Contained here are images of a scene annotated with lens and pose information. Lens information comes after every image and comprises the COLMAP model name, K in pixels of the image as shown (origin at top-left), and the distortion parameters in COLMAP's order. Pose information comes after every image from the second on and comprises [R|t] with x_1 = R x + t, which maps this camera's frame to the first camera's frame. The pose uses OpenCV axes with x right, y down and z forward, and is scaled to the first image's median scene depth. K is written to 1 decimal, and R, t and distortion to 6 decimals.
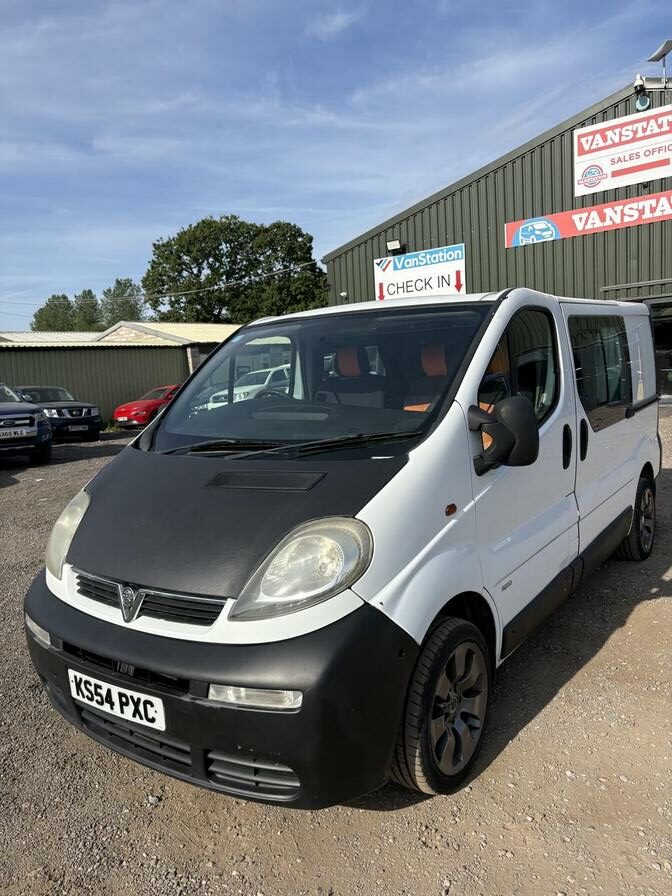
lens RADIAL K [[672.4, 0, 359.3], [0, 672.4, 448.2], [0, 0, 1]] dist [0.045549, -0.043653]
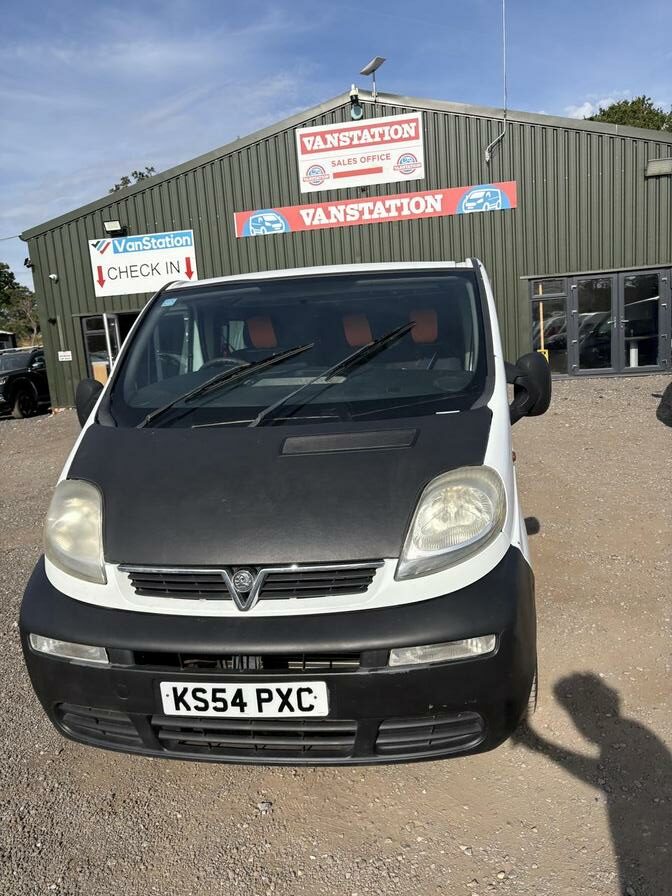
lens RADIAL K [[662.0, 0, 336.0], [0, 662.0, 457.2], [0, 0, 1]] dist [0.026660, 0.007835]
pose [[0.894082, -0.078349, 0.440997, -0.129702], [0.069022, 0.996922, 0.037180, 0.007790], [-0.442553, -0.002804, 0.896738, 0.039298]]
